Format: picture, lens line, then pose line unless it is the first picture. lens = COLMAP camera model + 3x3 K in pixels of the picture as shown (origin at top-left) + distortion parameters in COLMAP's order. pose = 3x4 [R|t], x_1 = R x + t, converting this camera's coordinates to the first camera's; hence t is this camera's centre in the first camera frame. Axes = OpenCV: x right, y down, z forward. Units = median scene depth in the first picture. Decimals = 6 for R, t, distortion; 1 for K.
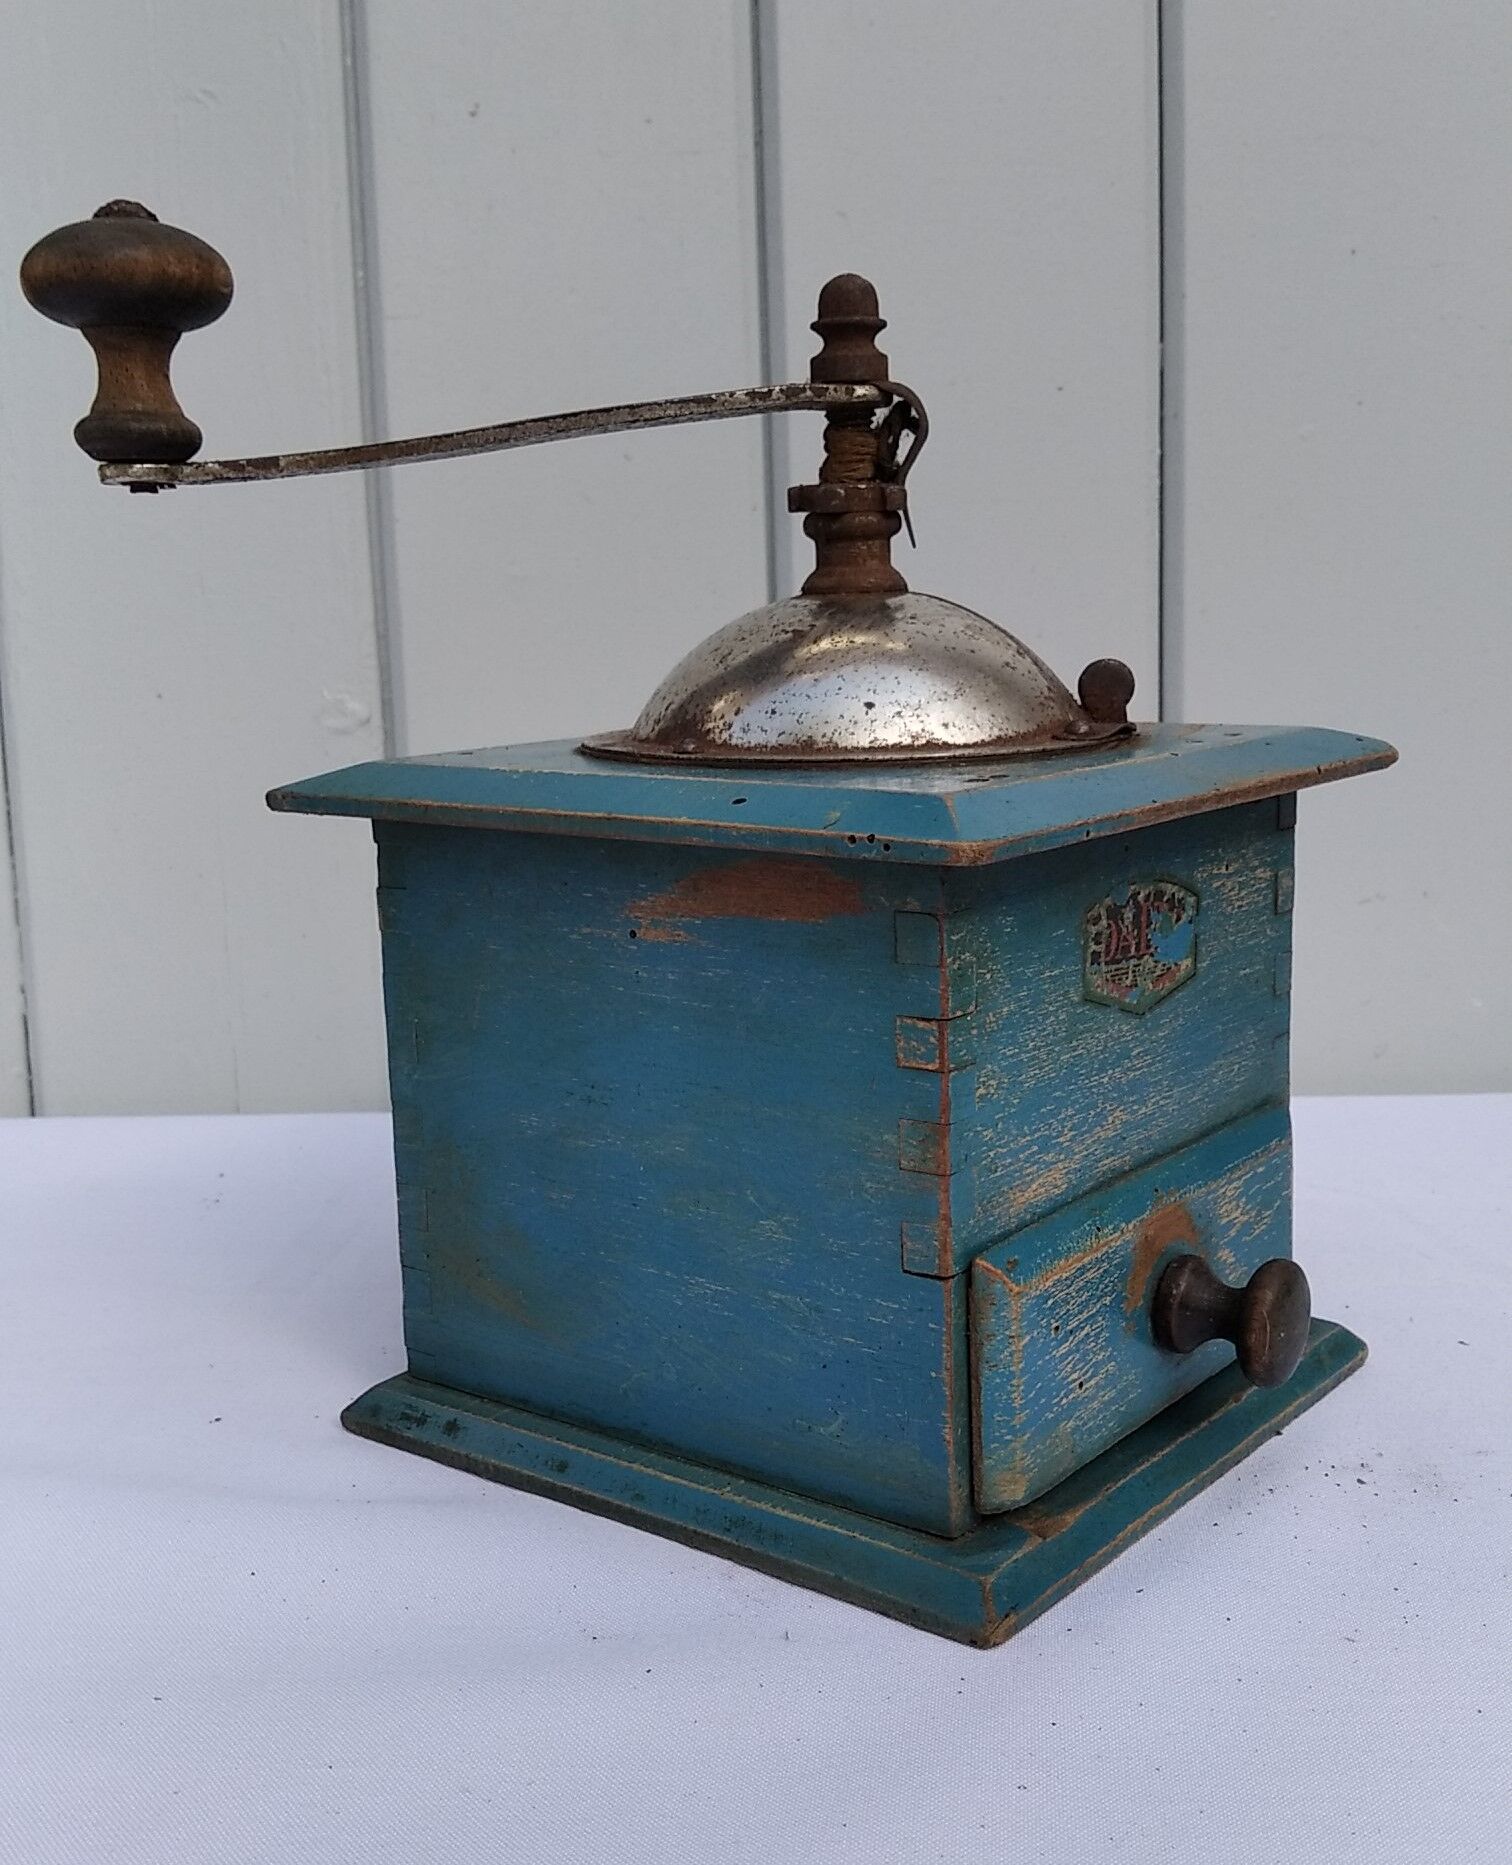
lens RADIAL K [[2133.0, 0, 755.7], [0, 2133.0, 836.6], [0, 0, 1]] dist [-0.022166, -0.014565]
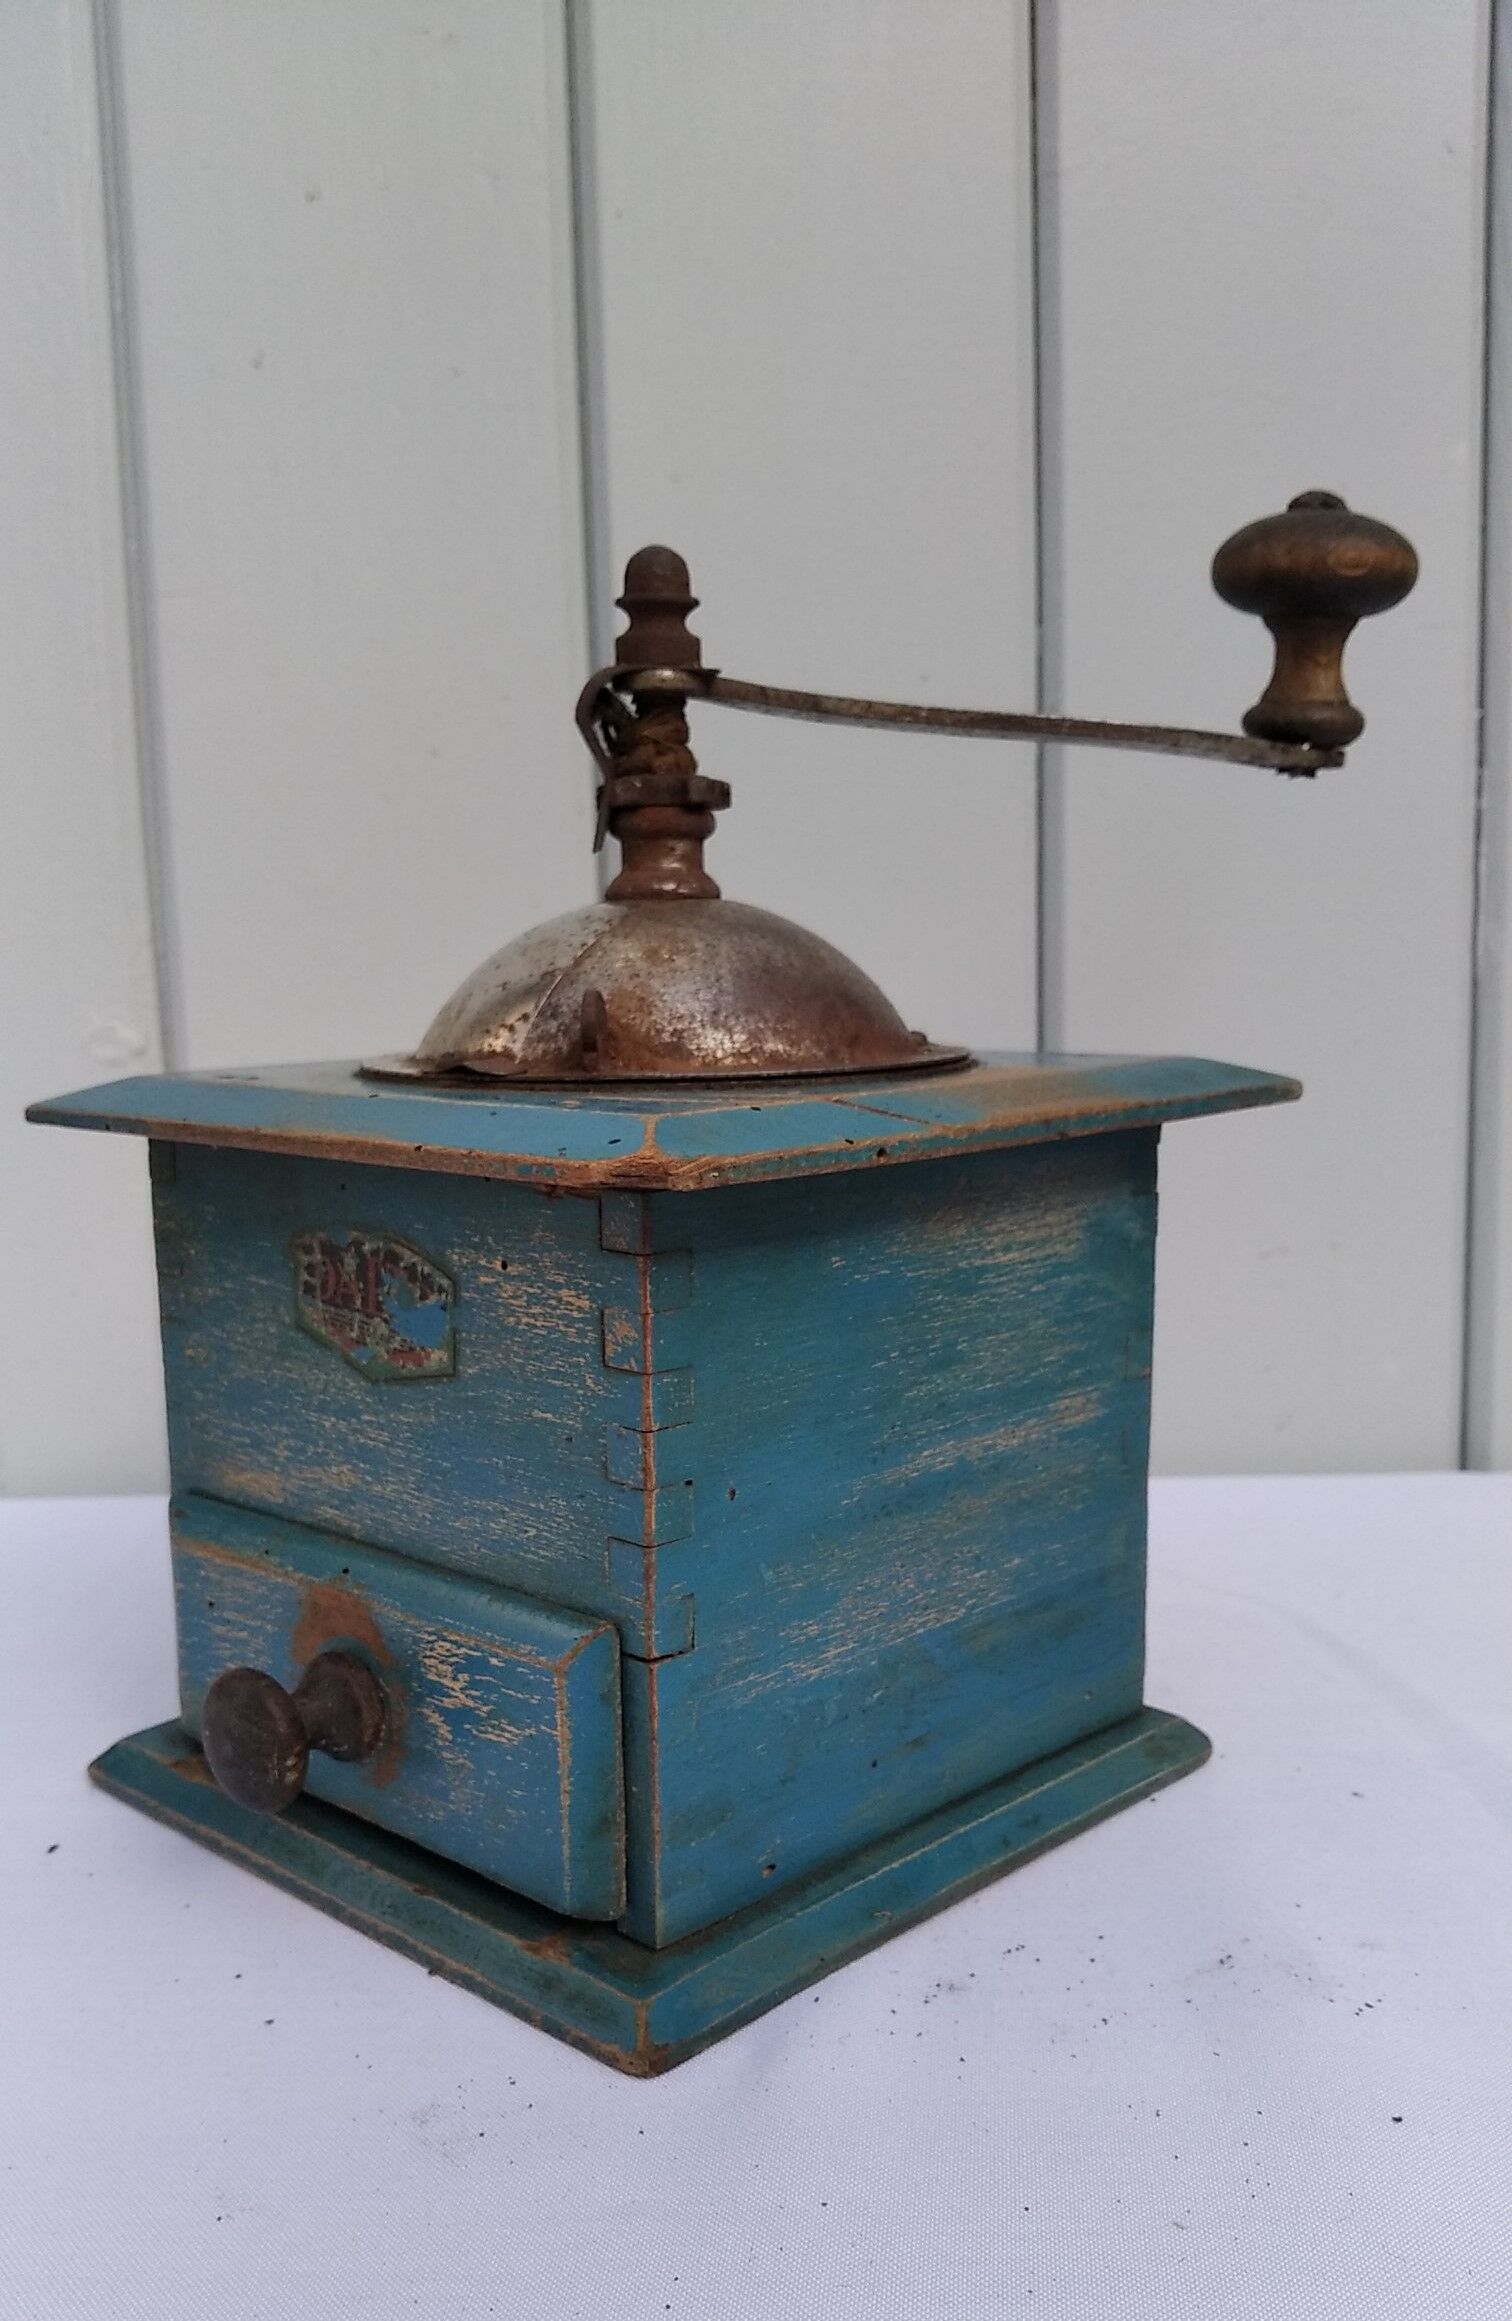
lens RADIAL K [[2180.6, 0, 761.8], [0, 2180.6, 1207.5], [0, 0, 1]] dist [0.012790, -0.153696]
pose [[-0.092622, 0.164143, -0.982079, 1.054364], [-0.111001, 0.978468, 0.174008, -0.165210], [0.989495, 0.125129, -0.072407, 1.219999]]
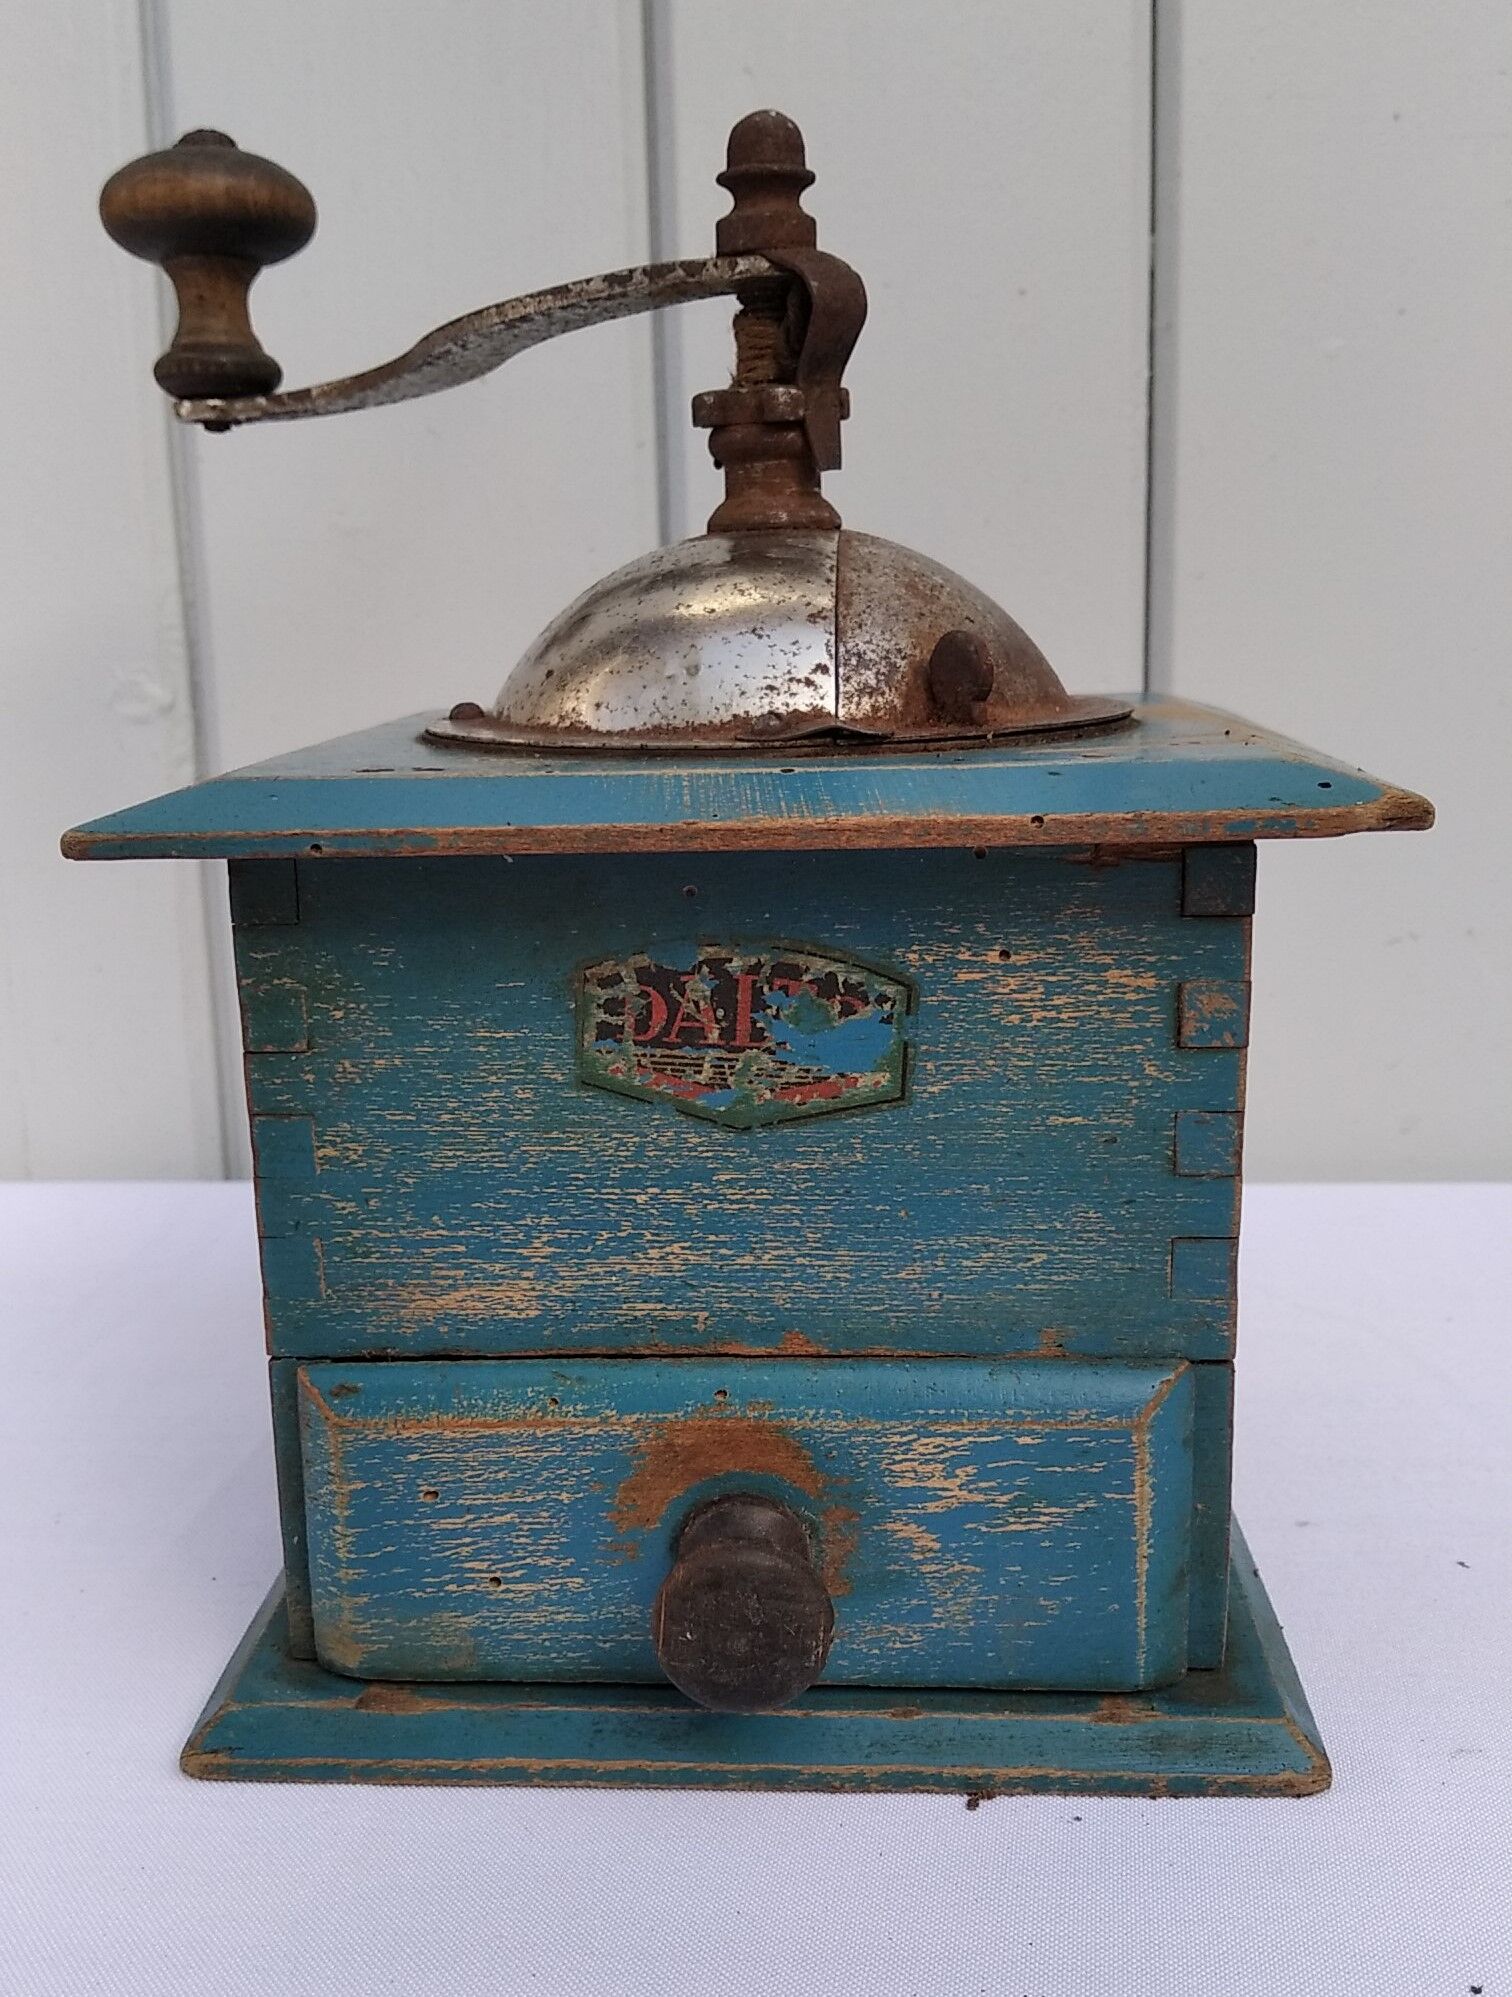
lens RADIAL K [[2175.2, 0, 756.0], [0, 2175.2, 998.5], [0, 0, 1]] dist [0.013875, -0.033428]
pose [[0.587601, 0.175565, -0.789875, 0.756977], [-0.097642, 0.984429, 0.146171, -0.067665], [0.803238, -0.008766, 0.595594, 0.567996]]
